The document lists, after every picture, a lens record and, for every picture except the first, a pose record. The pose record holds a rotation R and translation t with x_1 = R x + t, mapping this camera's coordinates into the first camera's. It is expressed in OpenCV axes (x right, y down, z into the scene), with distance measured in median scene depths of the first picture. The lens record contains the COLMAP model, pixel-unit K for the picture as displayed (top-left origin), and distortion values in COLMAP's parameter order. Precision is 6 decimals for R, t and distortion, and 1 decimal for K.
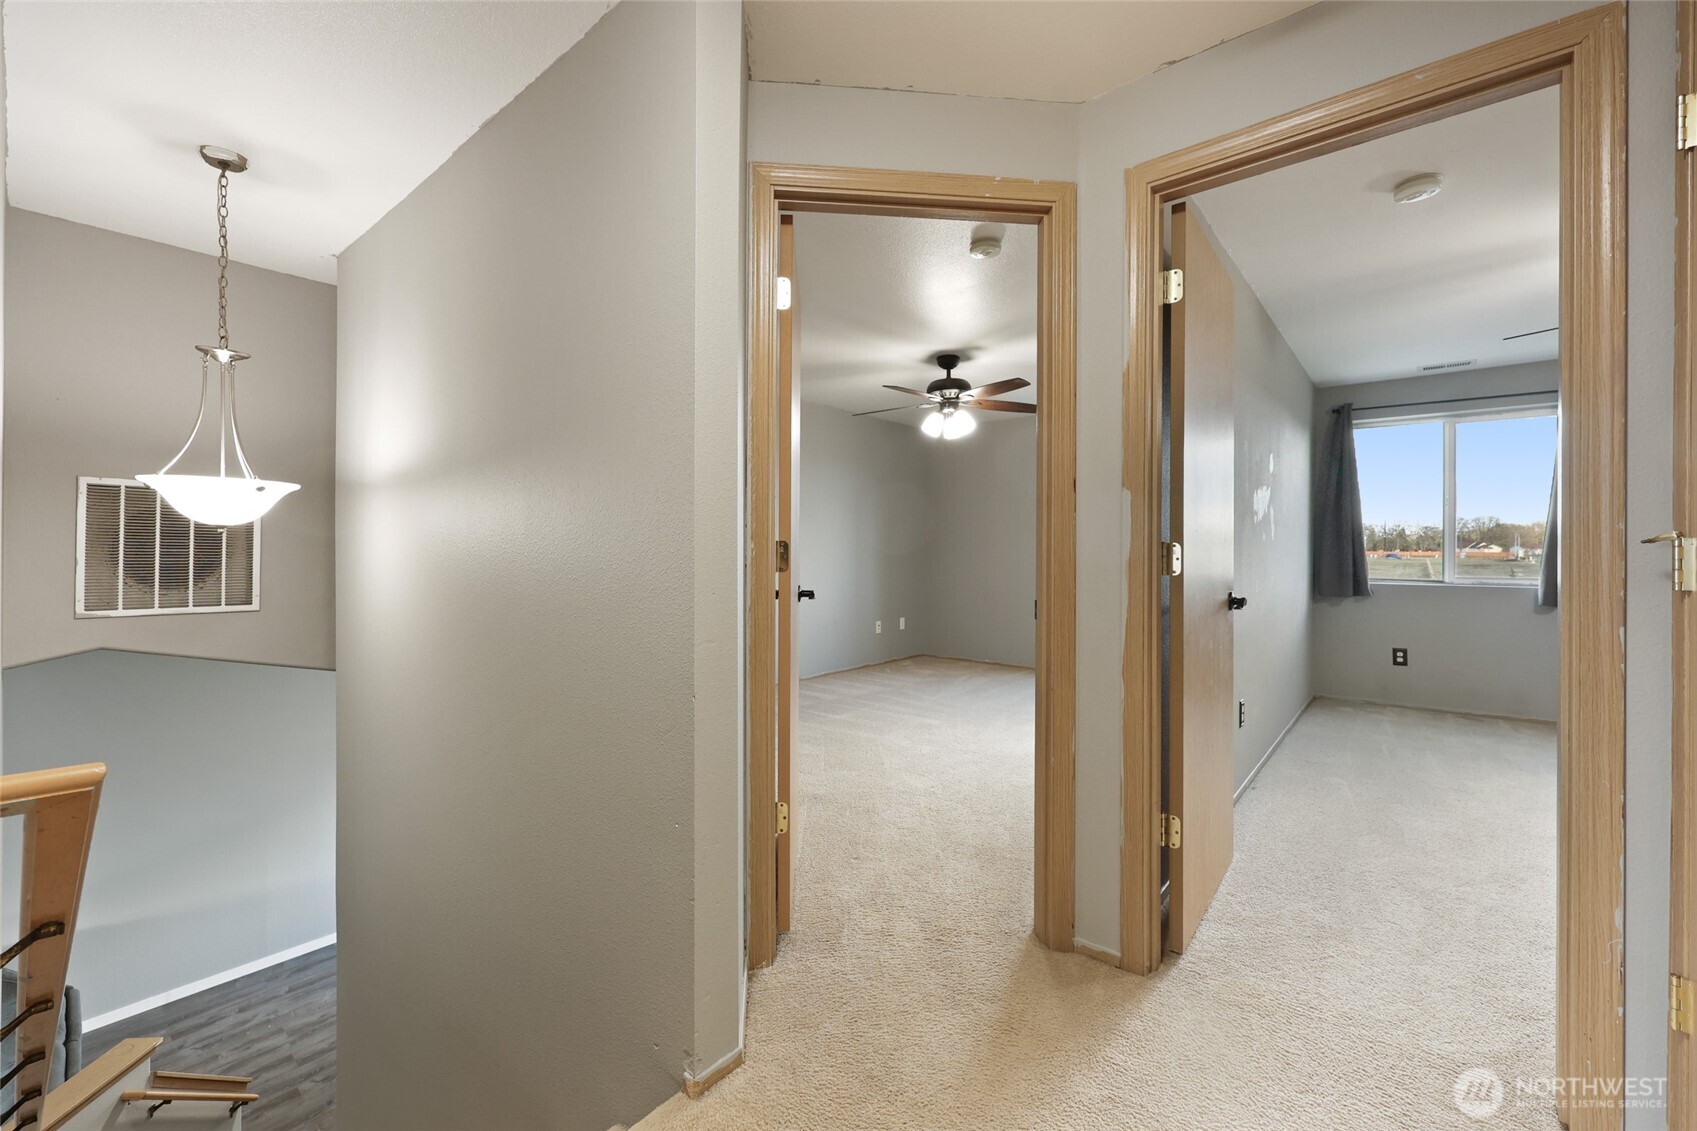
lens RADIAL K [[708.1, 0, 842.1], [0, 708.1, 563.7], [0, 0, 1]] dist [0.000226, 0.000101]
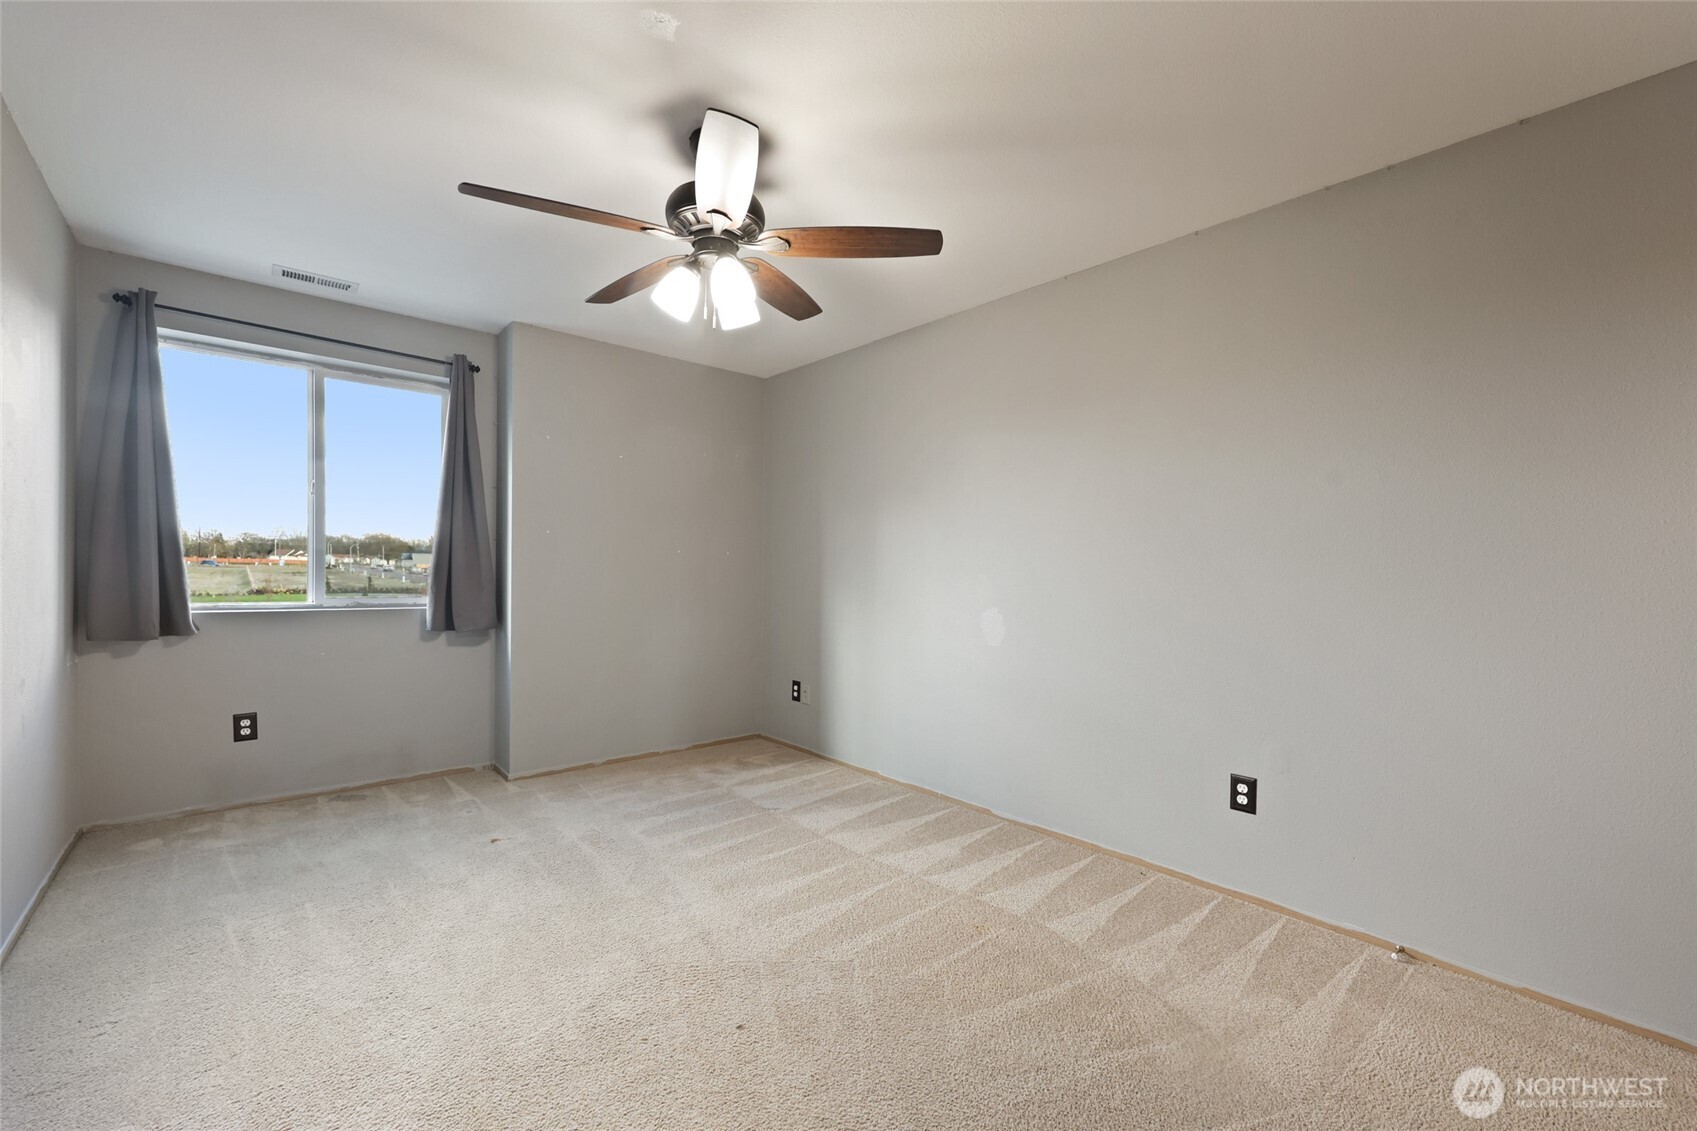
lens RADIAL K [[708.1, 0, 842.7], [0, 708.1, 573.7], [0, 0, 1]] dist [0.000226, 0.000101]
pose [[0.178898, -0.007329, 0.983840, 0.260767], [0.003234, 0.999971, 0.006861, -0.007937], [-0.983862, 0.001955, 0.178917, 0.360307]]
